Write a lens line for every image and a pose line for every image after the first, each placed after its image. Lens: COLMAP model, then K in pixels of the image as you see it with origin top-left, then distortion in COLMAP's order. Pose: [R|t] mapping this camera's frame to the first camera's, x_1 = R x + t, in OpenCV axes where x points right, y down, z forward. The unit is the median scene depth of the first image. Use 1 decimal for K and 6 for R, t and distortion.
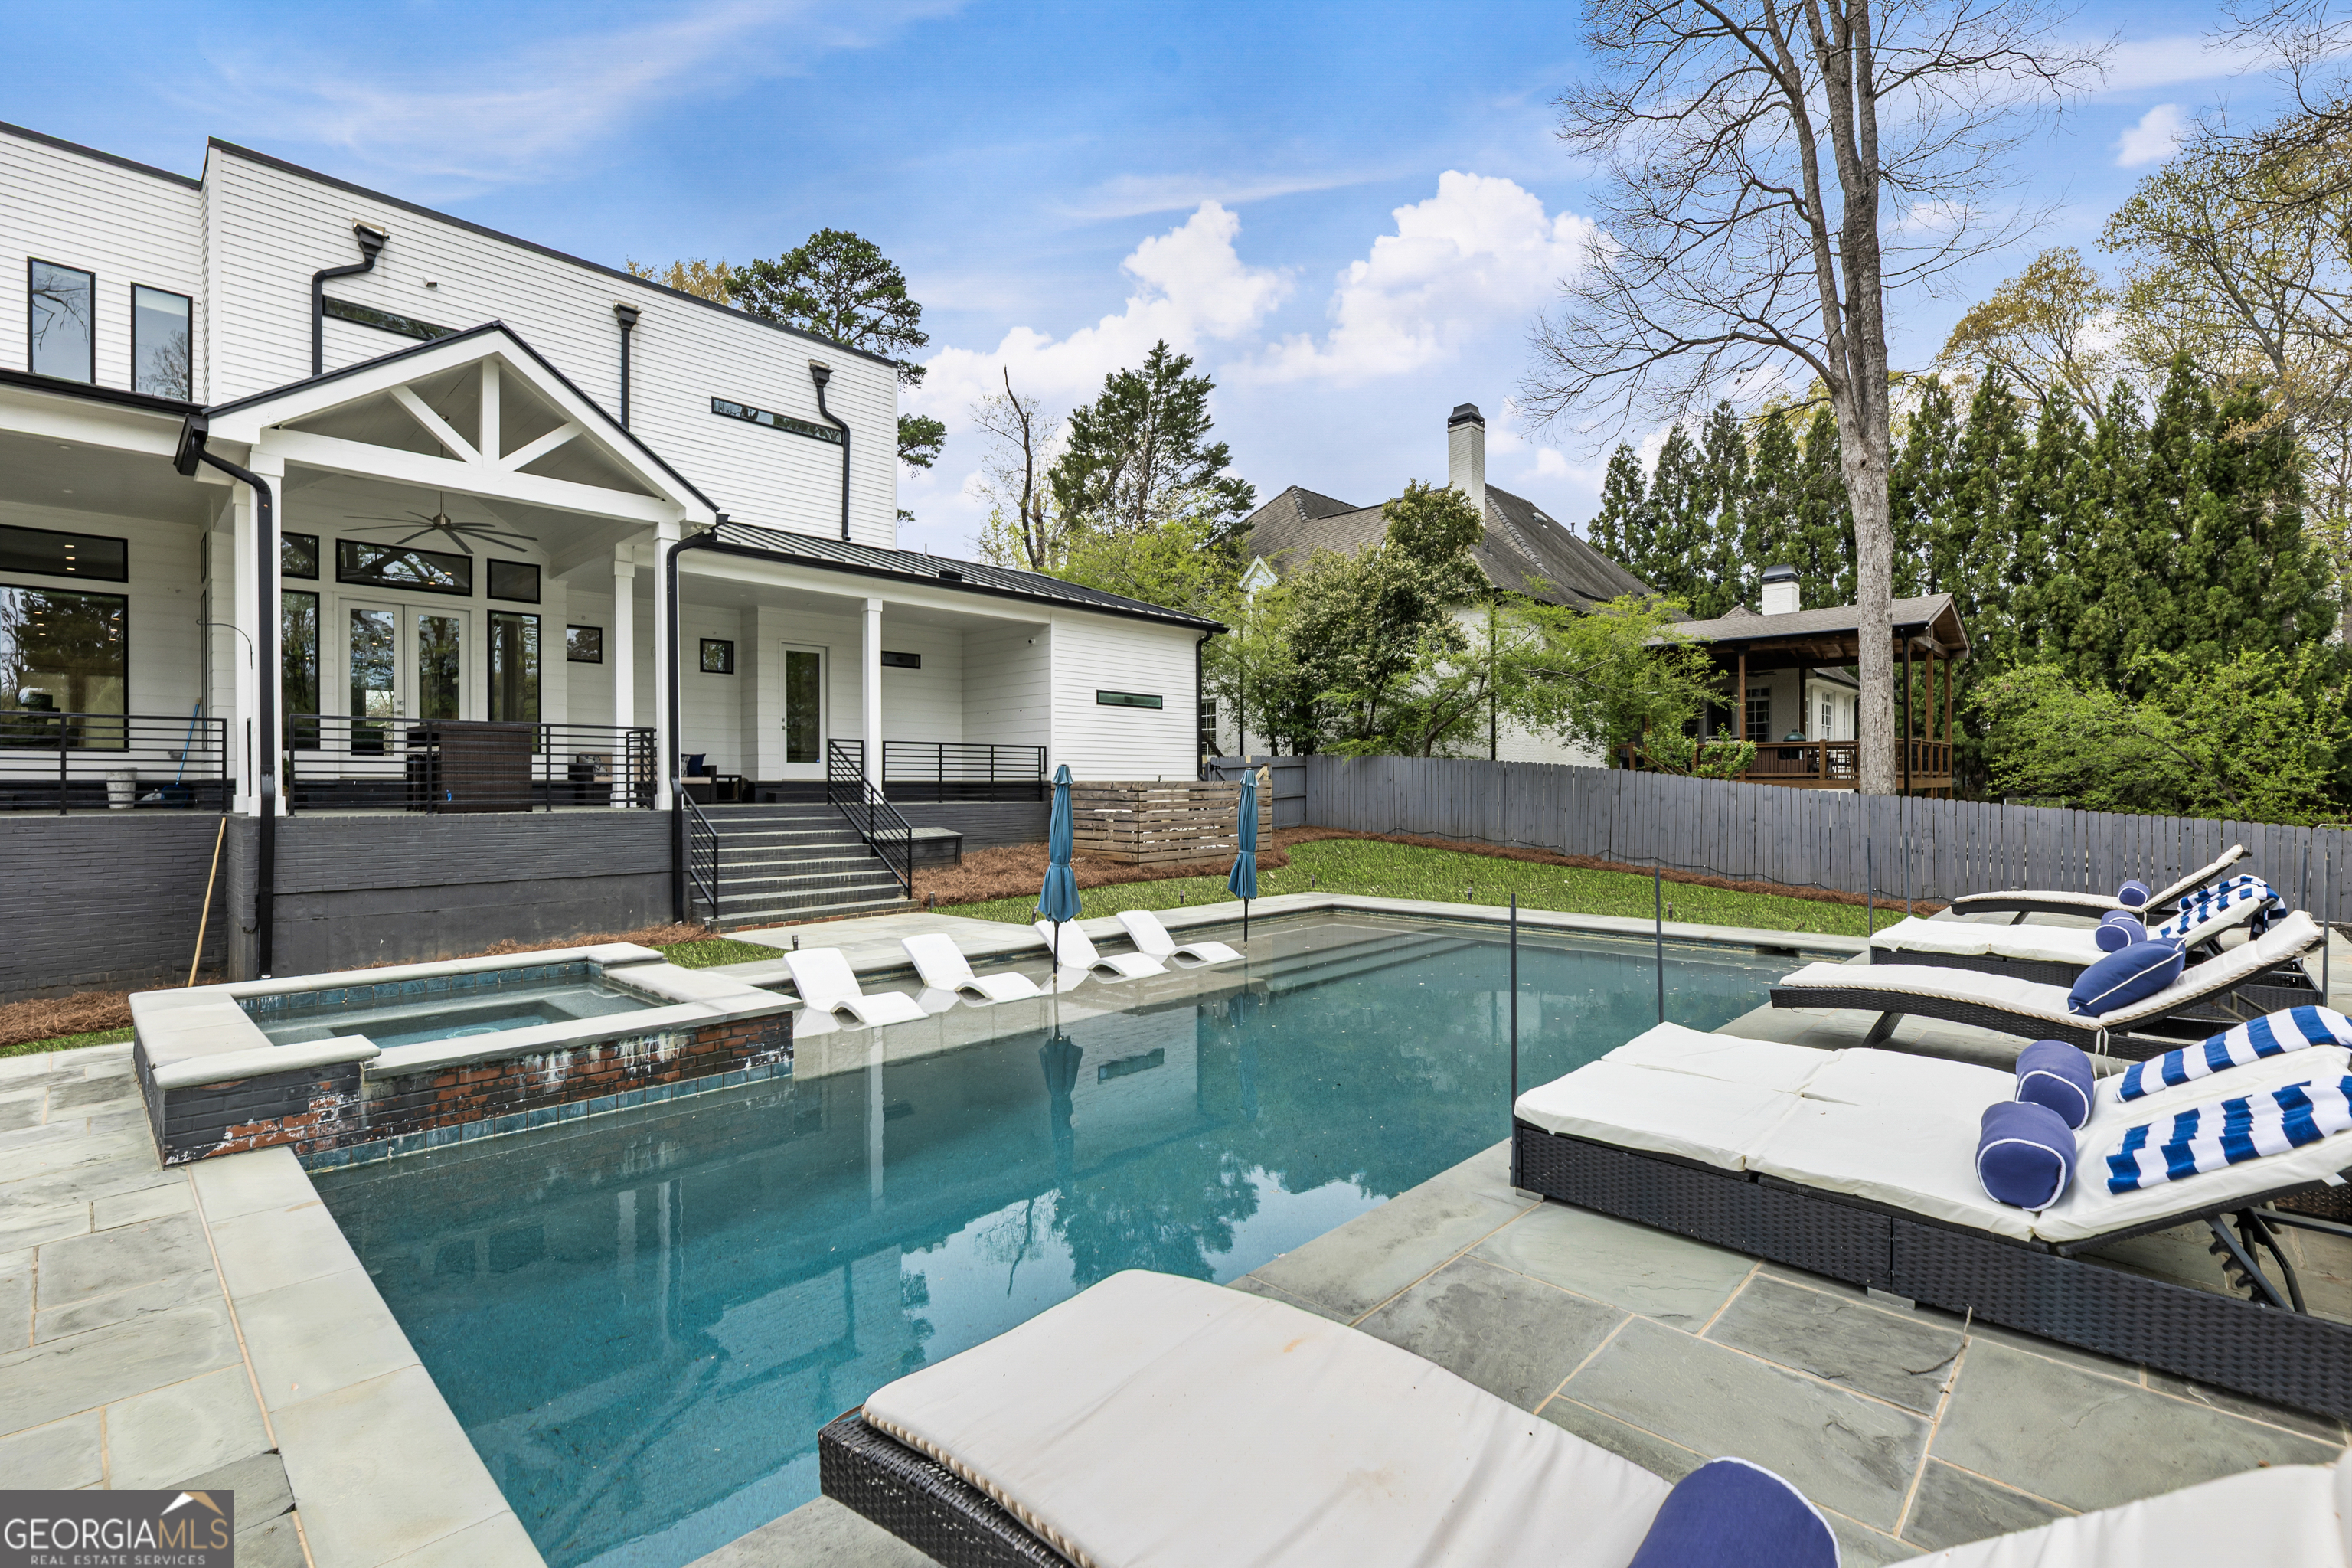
lens RADIAL K [[1063.1, 0, 1173.6], [0, 1063.1, 792.6], [0, 0, 1]] dist [0.001668, -0.000796]
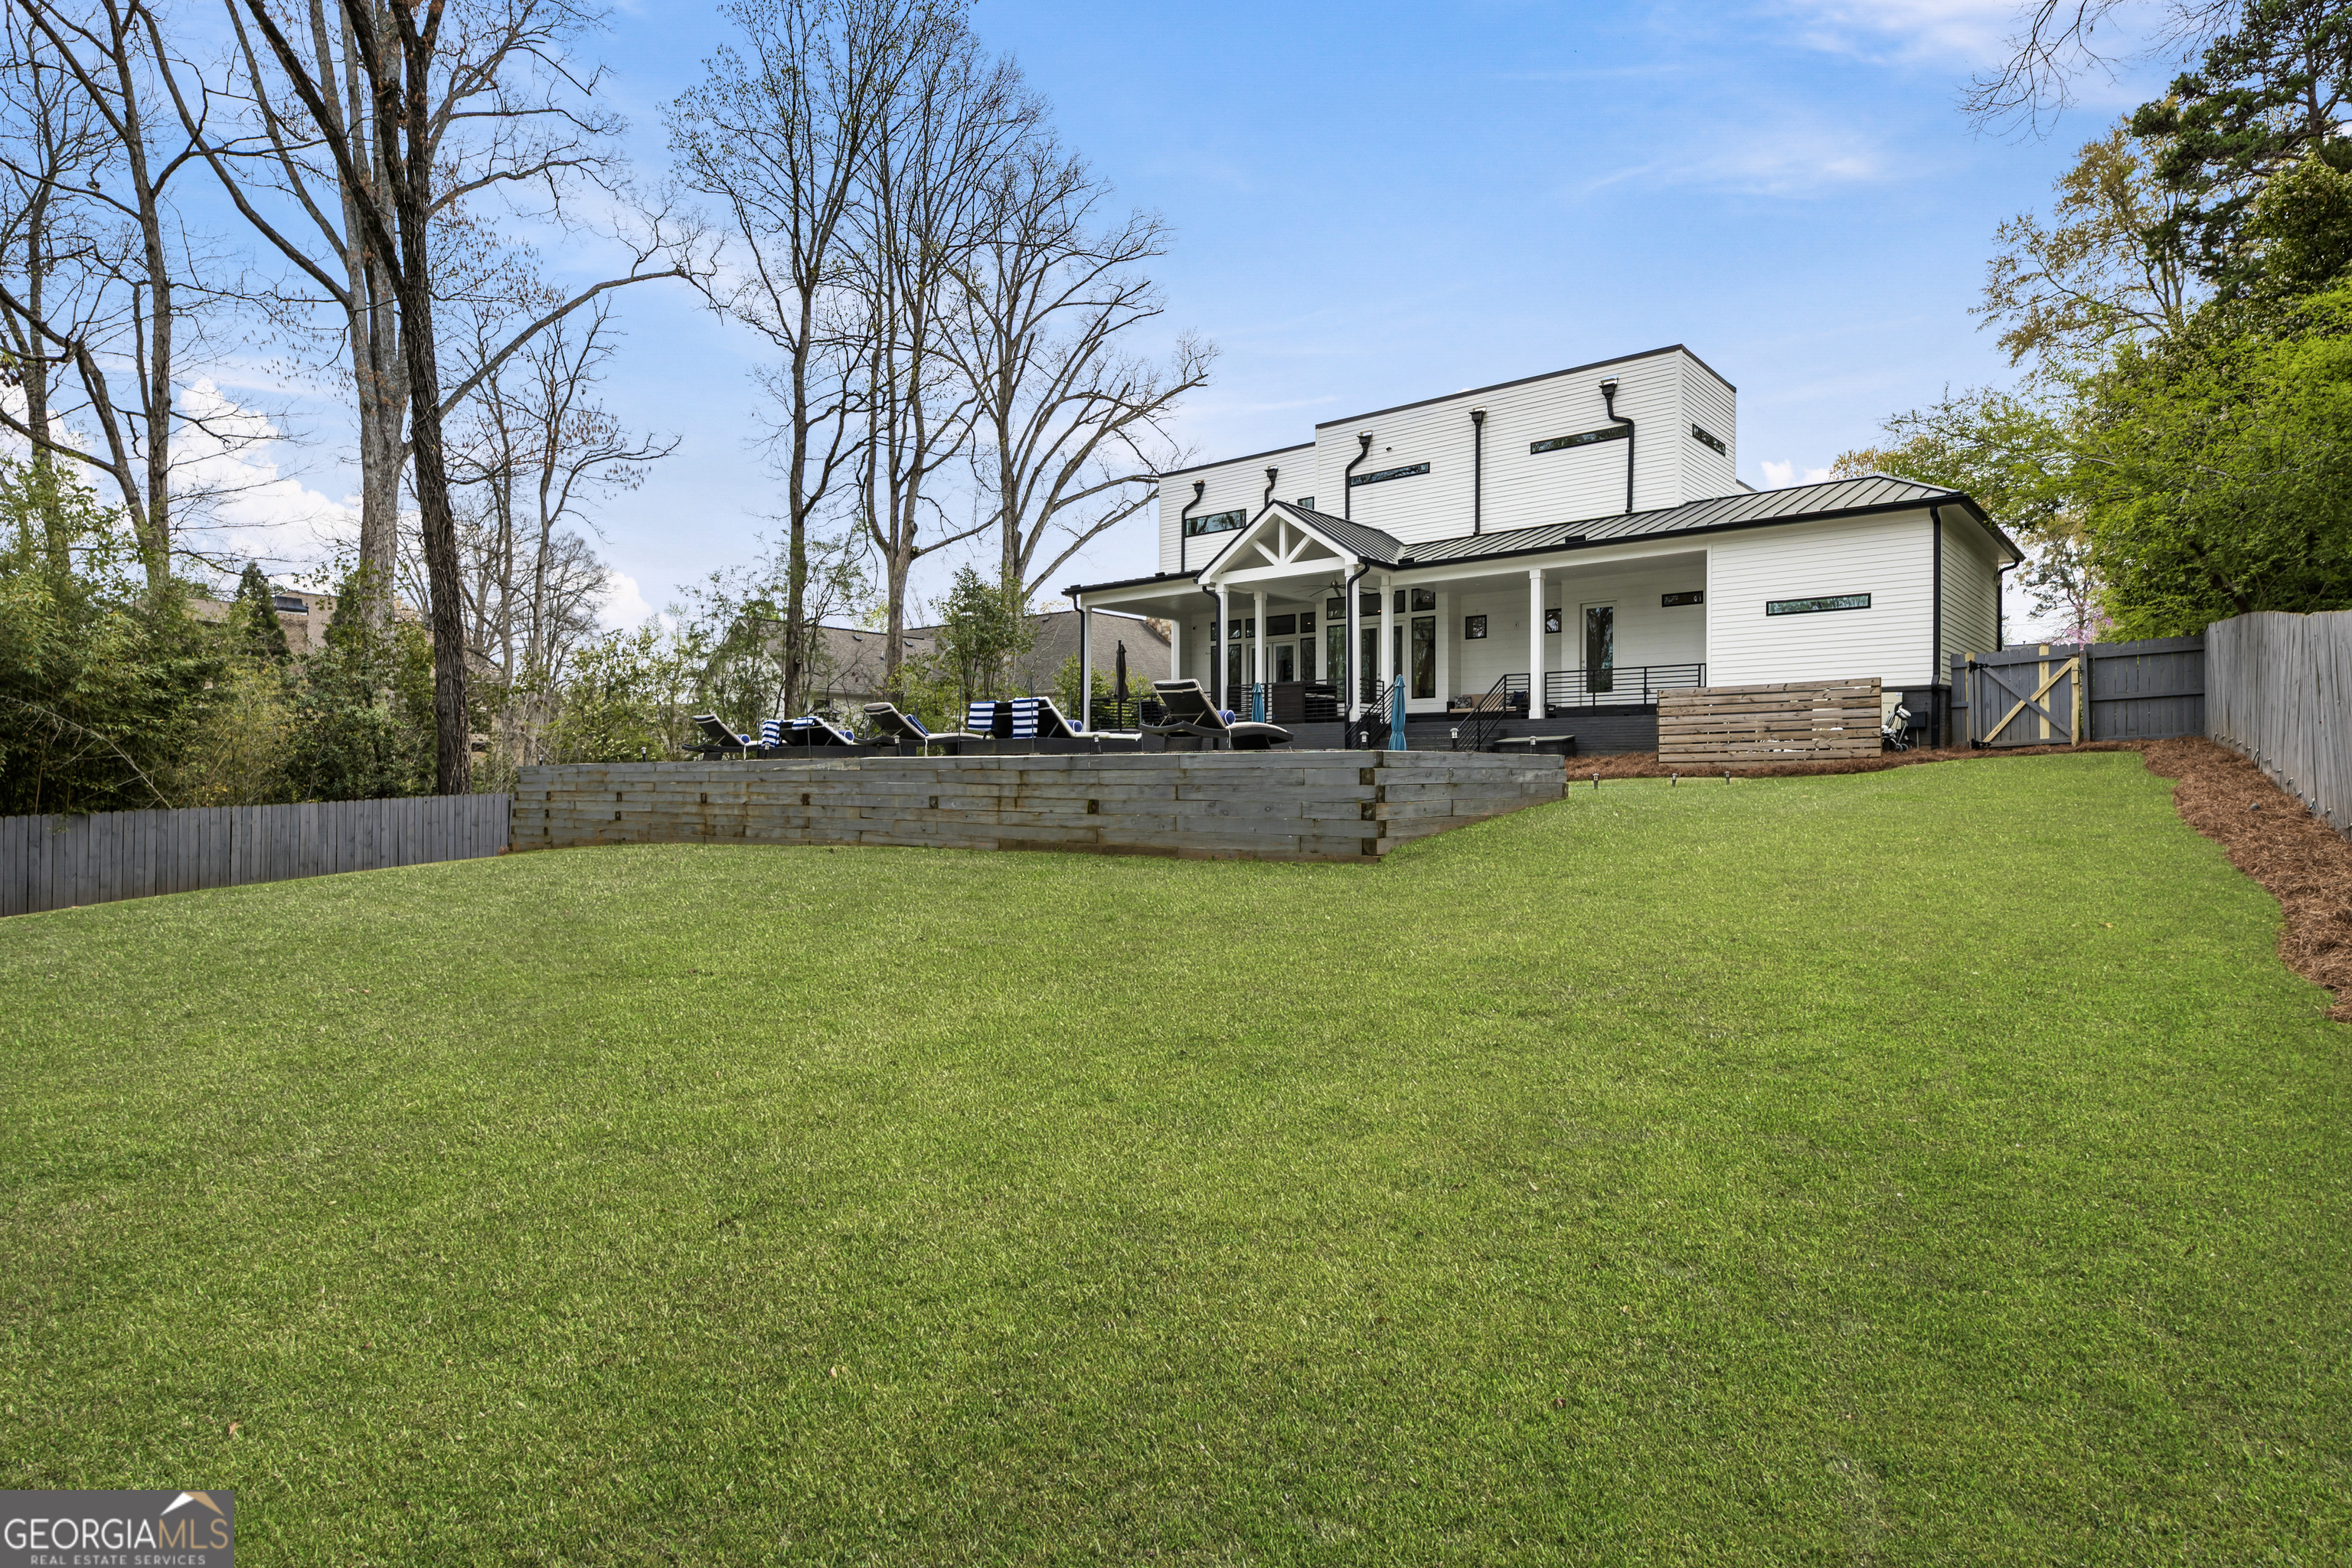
lens RADIAL K [[1246.9, 0, 1149.9], [0, 1246.9, 786.1], [0, 0, 1]] dist [-0.002414, 0.000087]
pose [[0.041231, 0.008946, -0.999110, 1.555532], [-0.005108, 0.999949, 0.008742, 0.102649], [0.999137, 0.004743, 0.041275, 0.518444]]
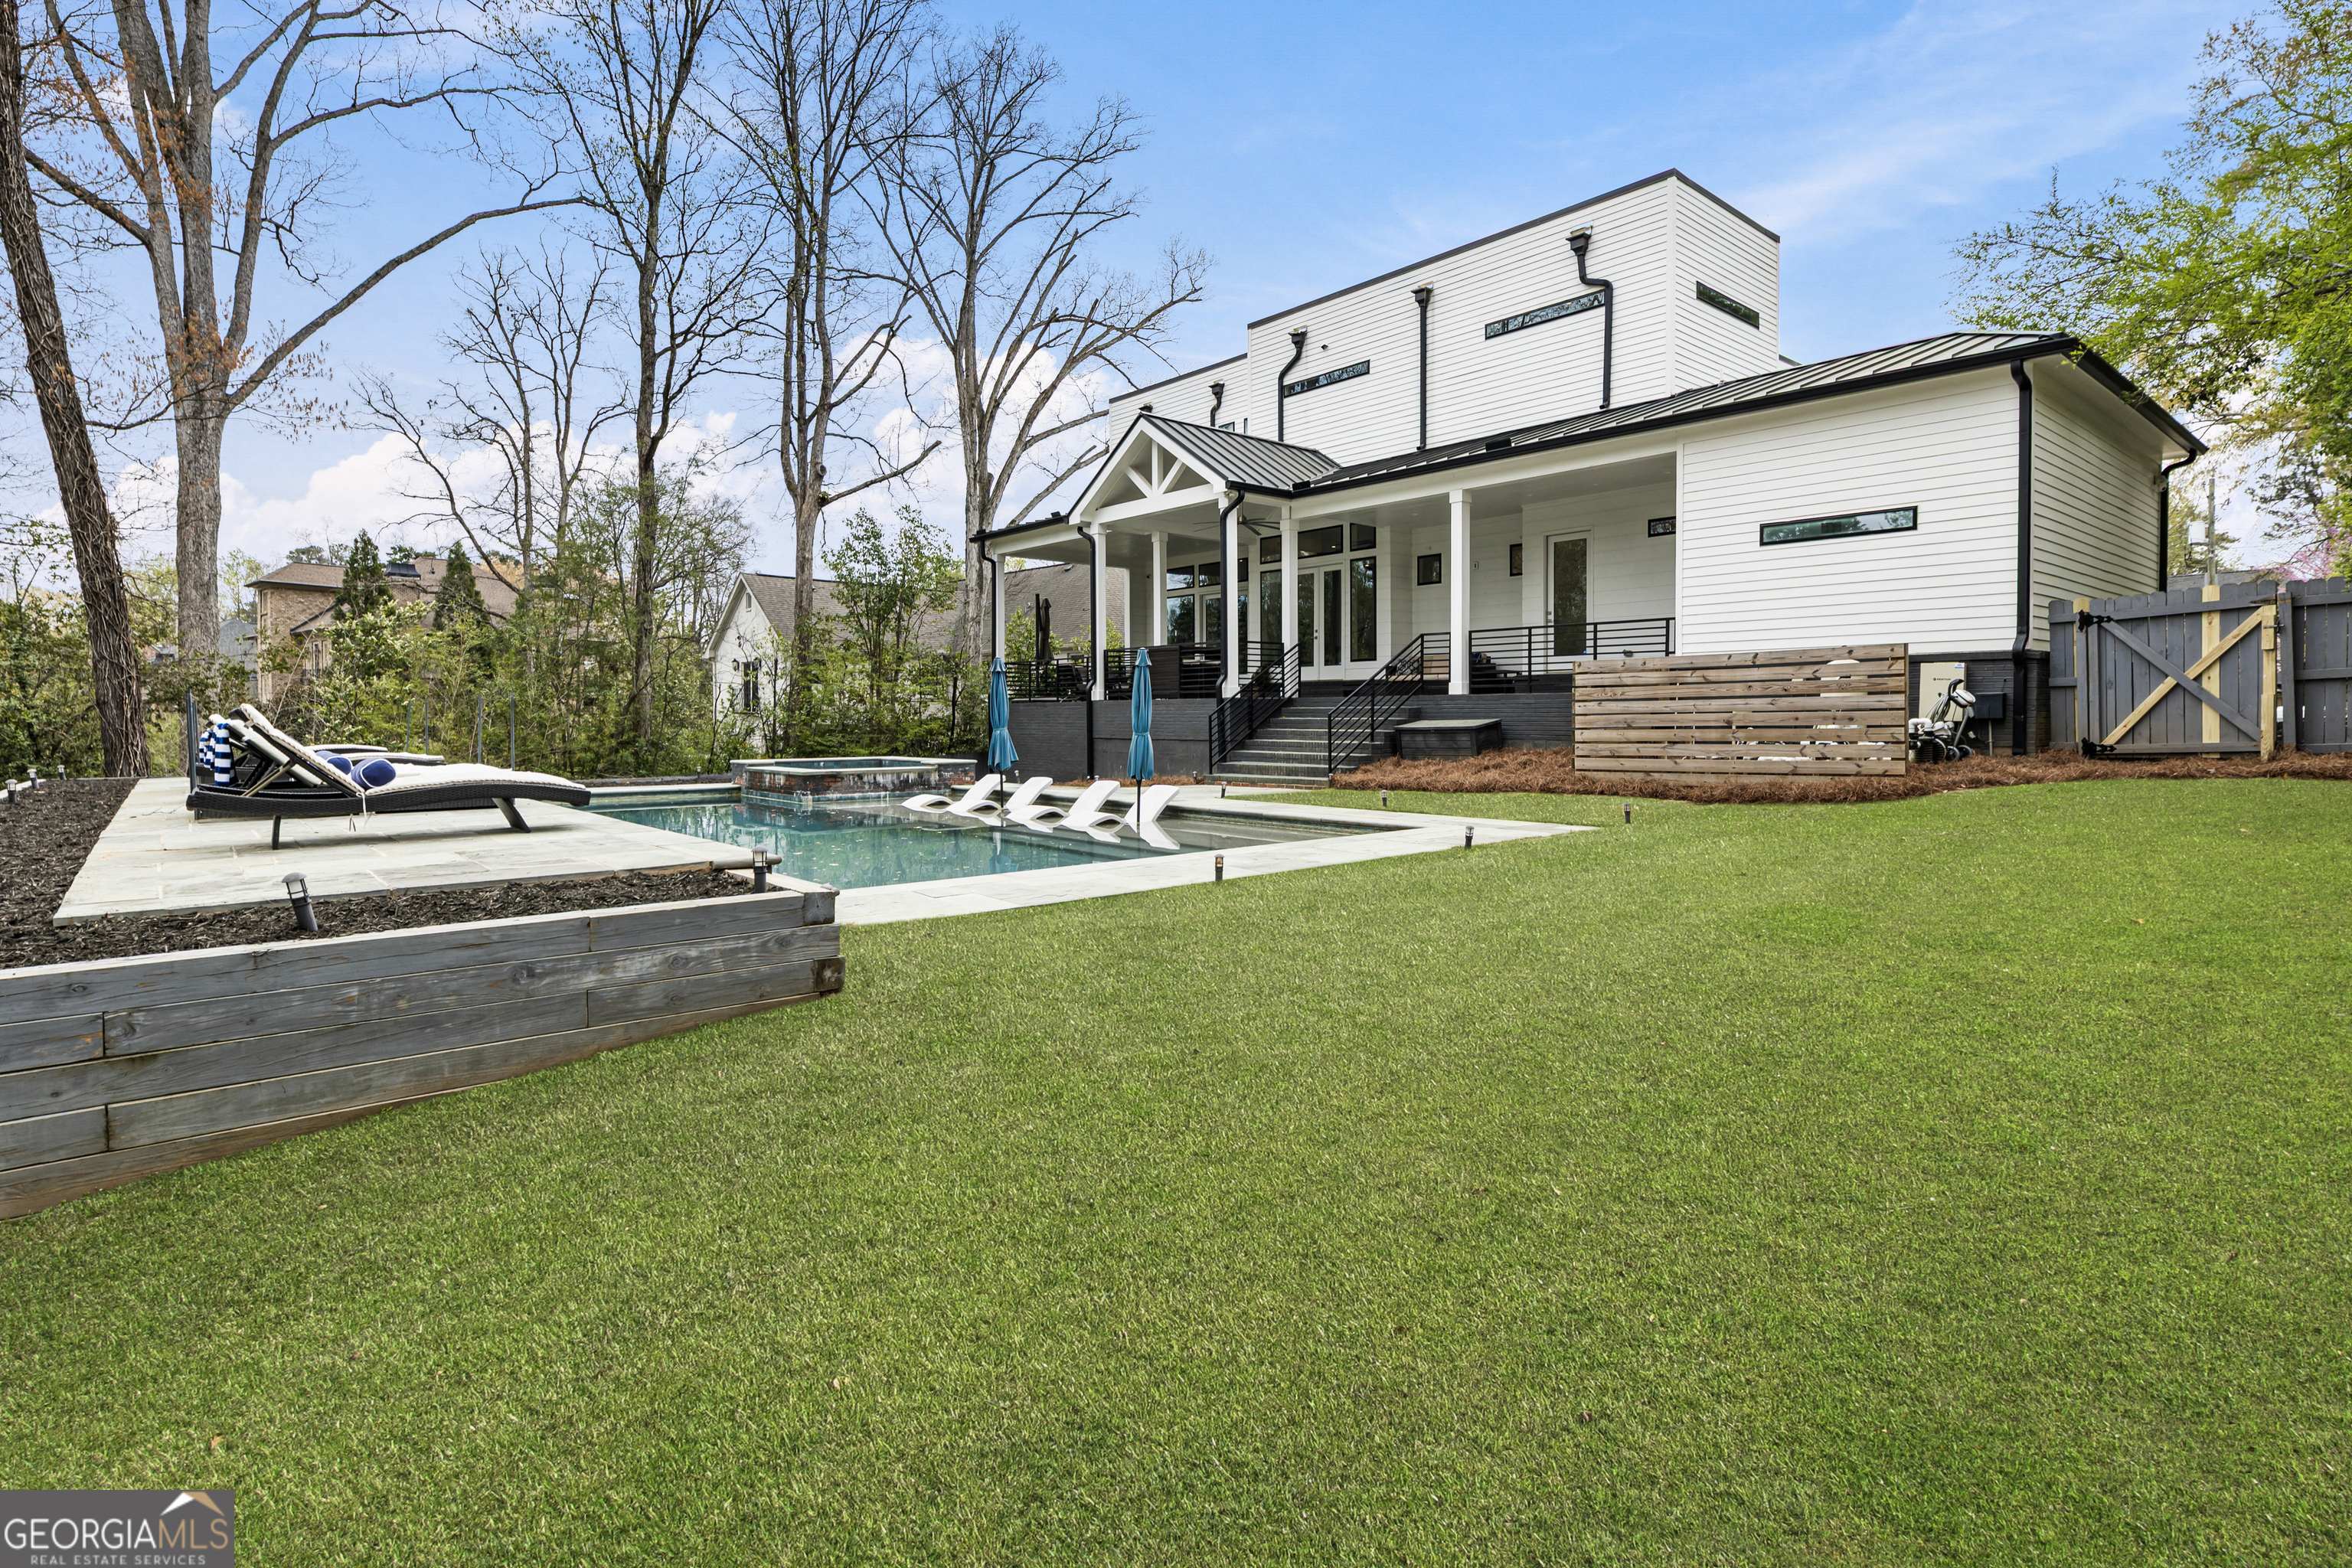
lens RADIAL K [[1168.9, 0, 1159.8], [0, 1168.9, 741.5], [0, 0, 1]] dist [-0.002055, -0.001427]
pose [[-0.106570, 0.025905, -0.993968, 1.011827], [-0.000116, 0.999660, 0.026066, 0.031525], [0.994305, 0.002893, -0.106530, 0.995954]]
